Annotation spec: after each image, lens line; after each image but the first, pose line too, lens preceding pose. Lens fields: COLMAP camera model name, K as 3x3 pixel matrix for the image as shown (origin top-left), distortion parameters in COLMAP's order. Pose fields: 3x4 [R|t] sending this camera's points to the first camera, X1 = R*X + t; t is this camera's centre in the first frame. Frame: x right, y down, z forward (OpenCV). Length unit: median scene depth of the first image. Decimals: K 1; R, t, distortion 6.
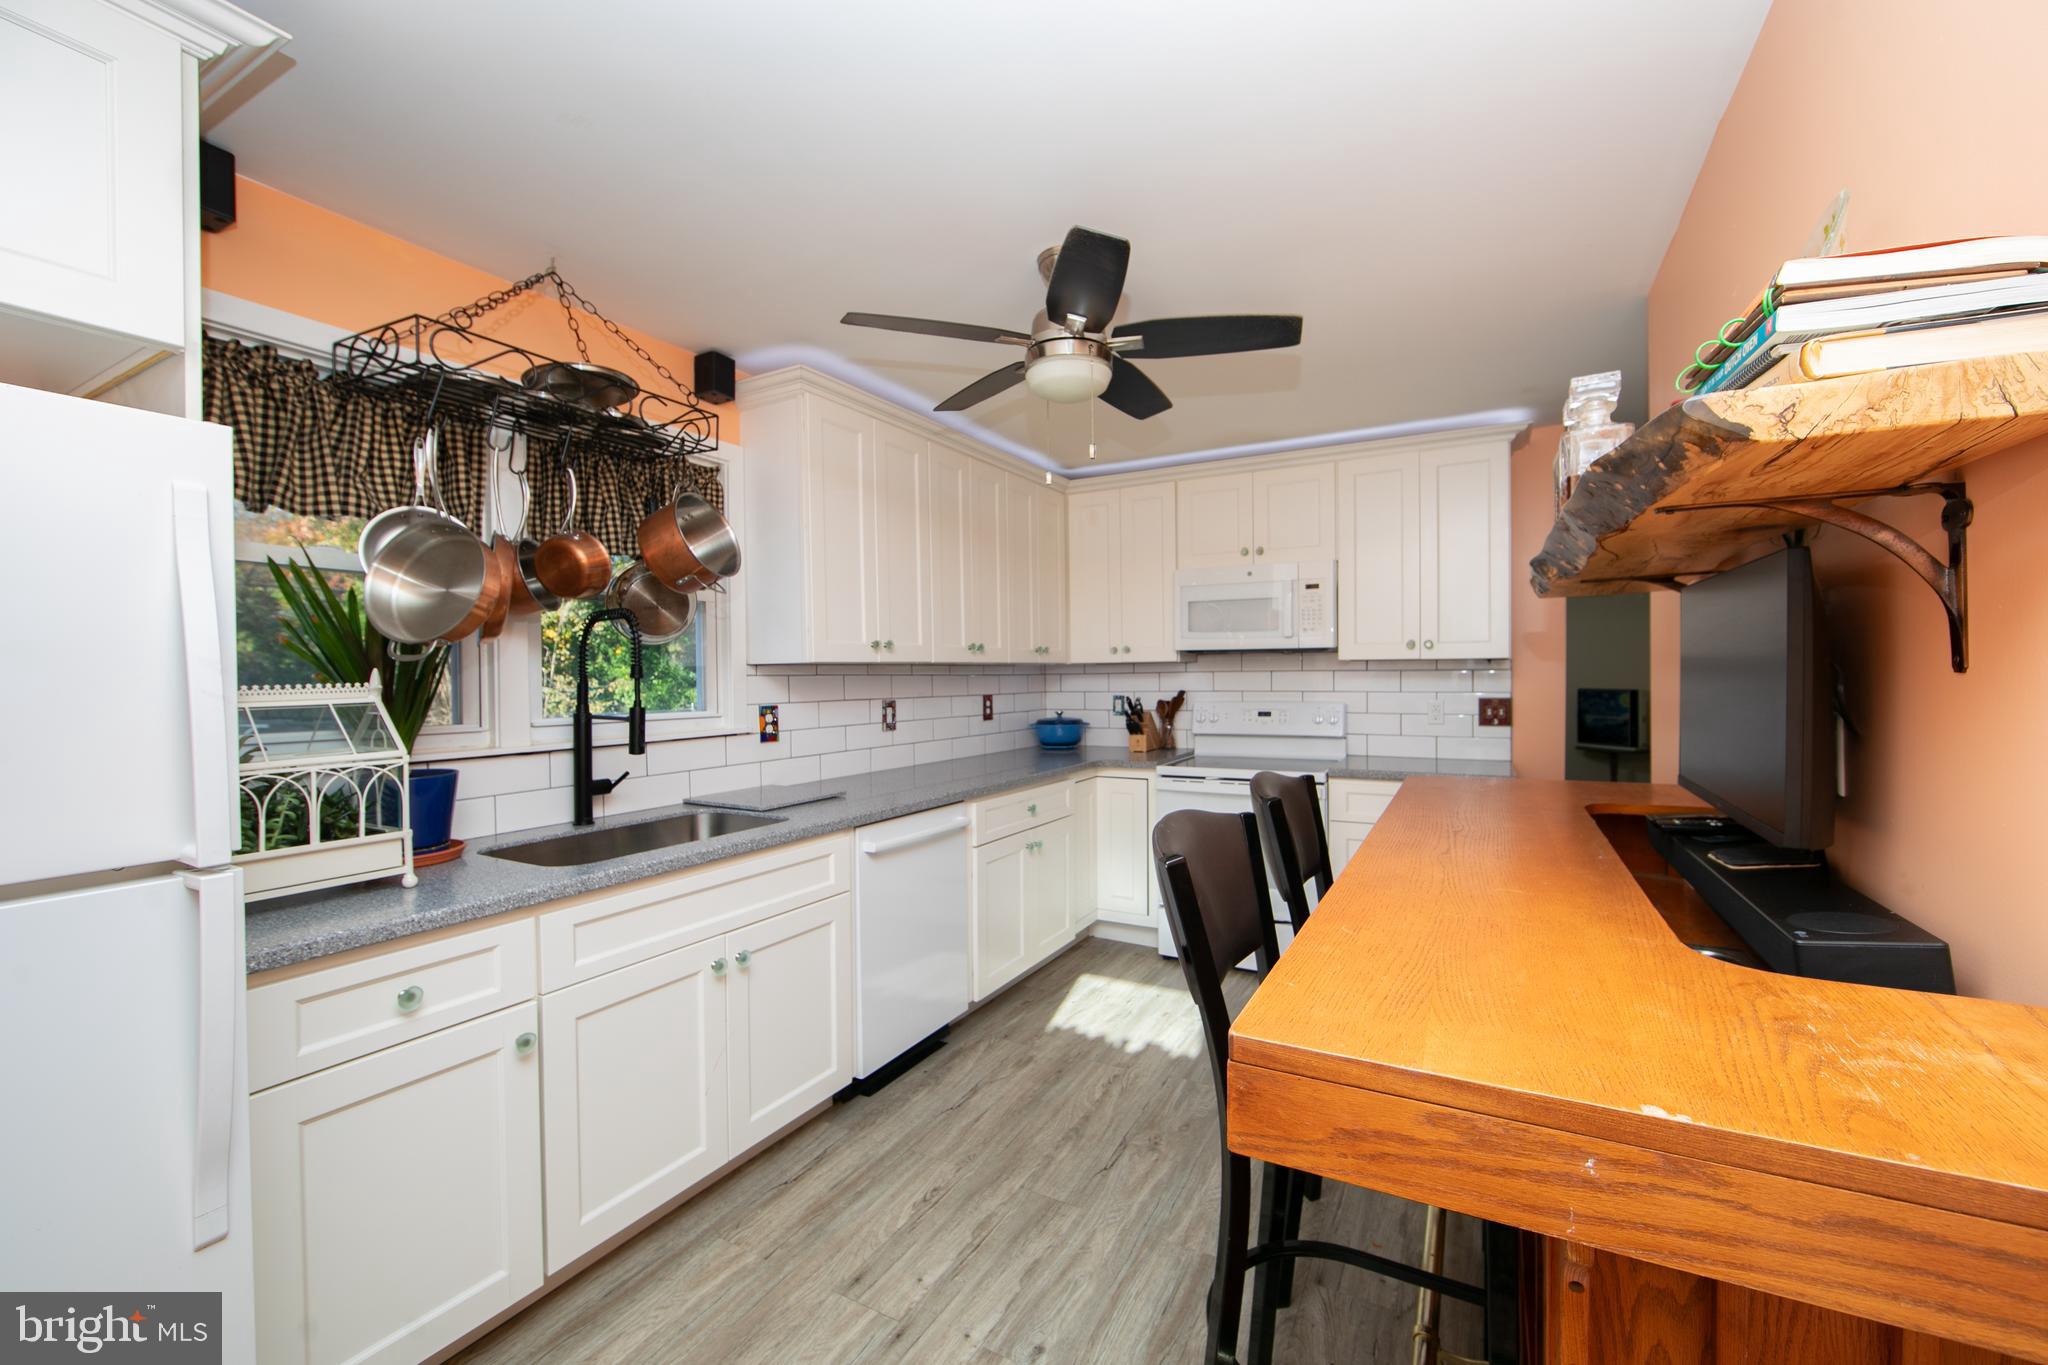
lens RADIAL K [[809.4, 0, 998.2], [0, 809.4, 683.8], [0, 0, 1]] dist [-0.007039, 0.000994]
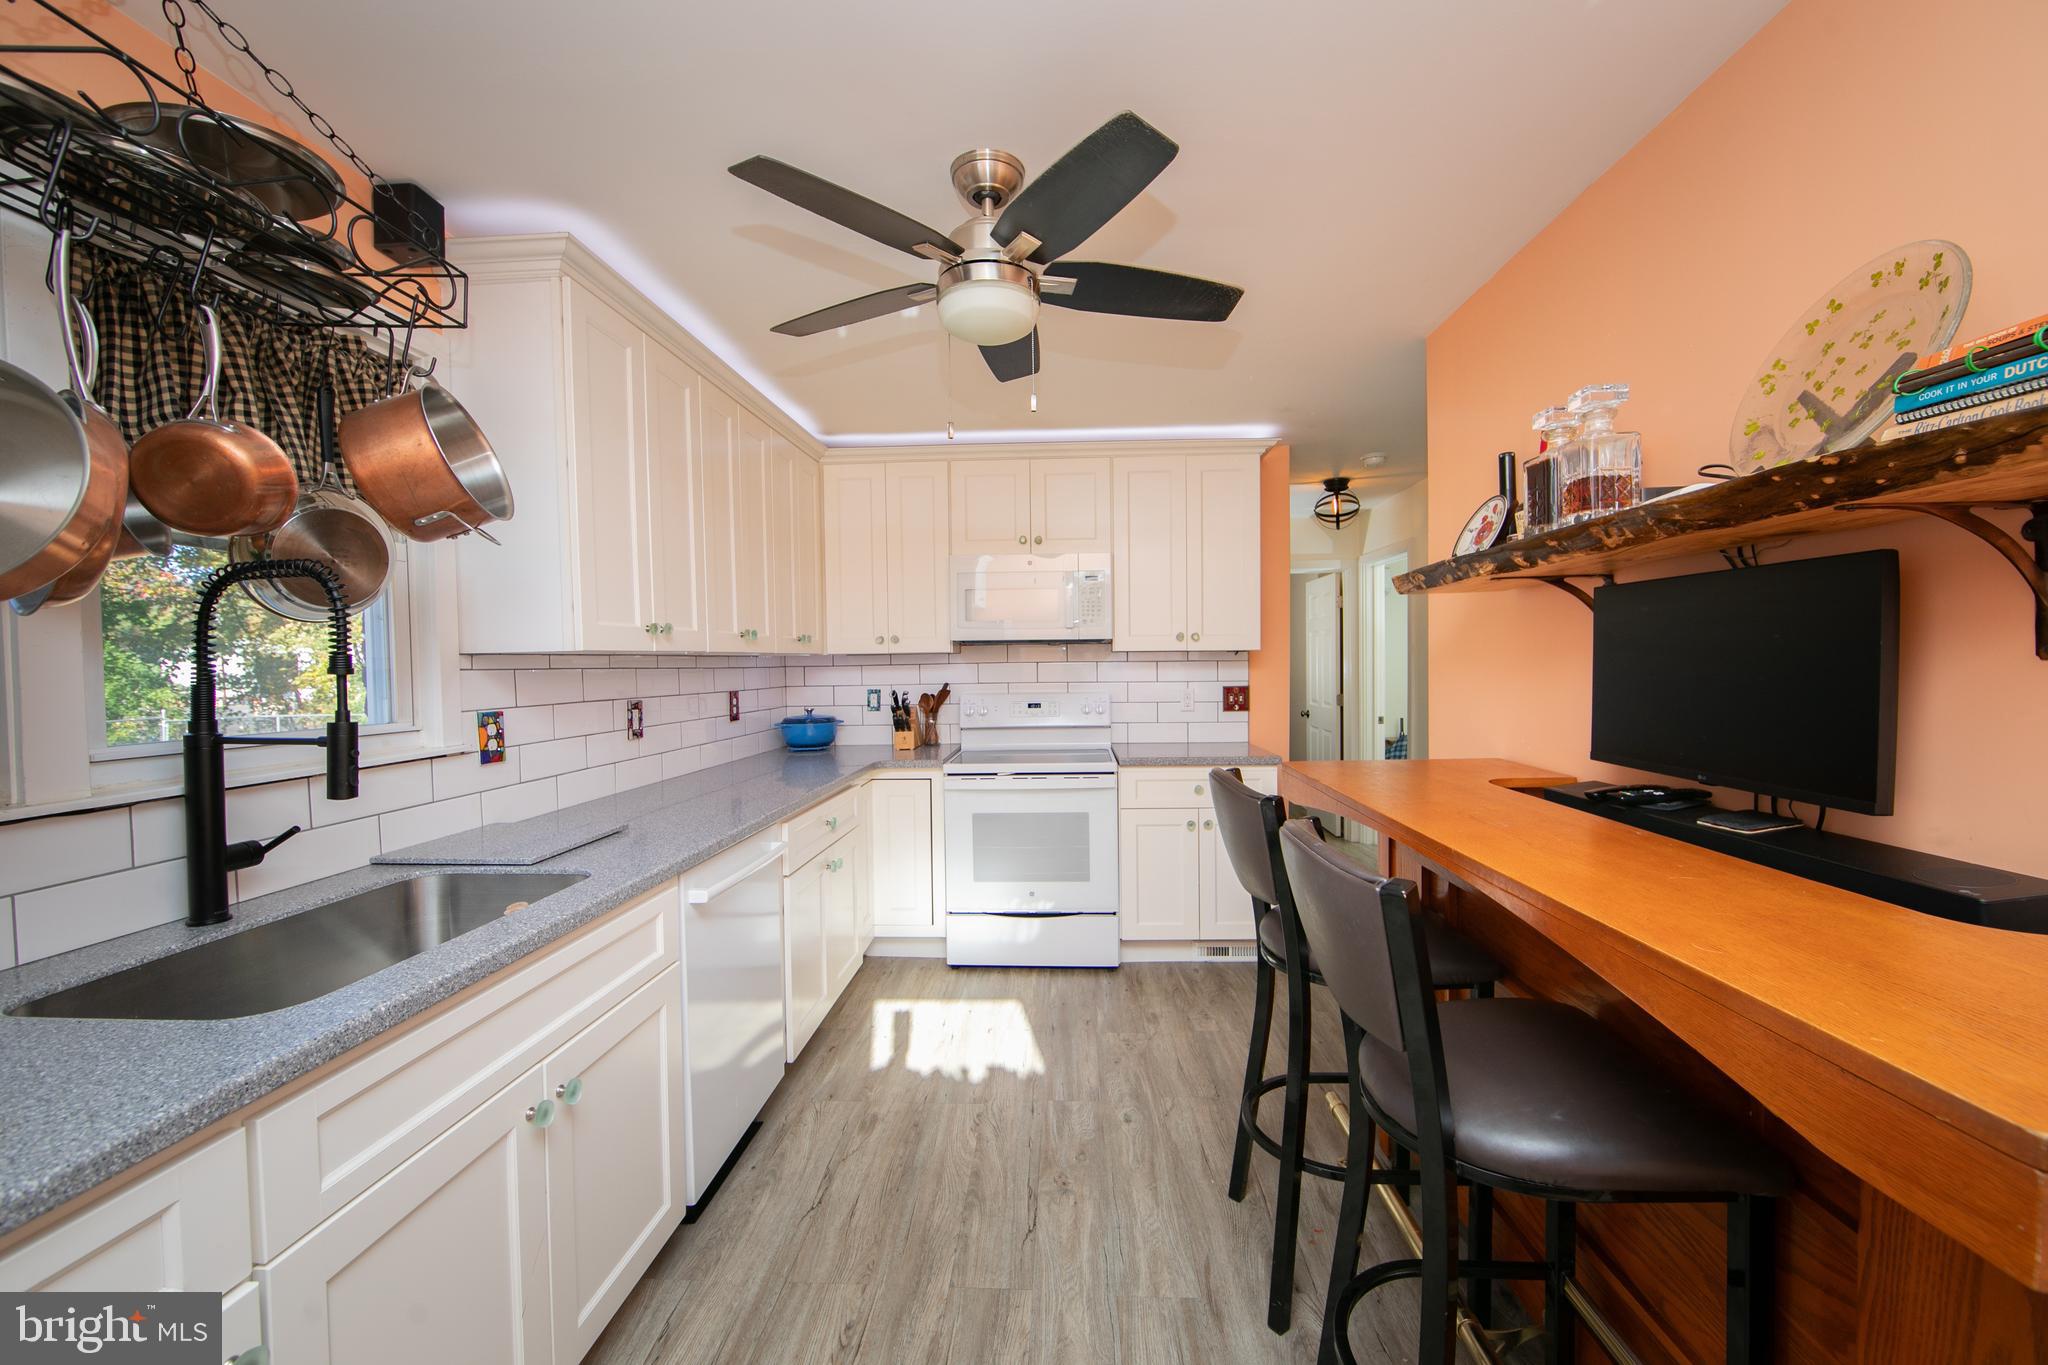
lens RADIAL K [[809.4, 0, 1005.0], [0, 809.4, 684.5], [0, 0, 1]] dist [-0.007039, 0.000994]
pose [[0.897080, -0.013927, 0.441649, -0.190670], [0.009624, 0.999882, 0.011982, -0.001188], [-0.441764, -0.006499, 0.897108, 0.164418]]
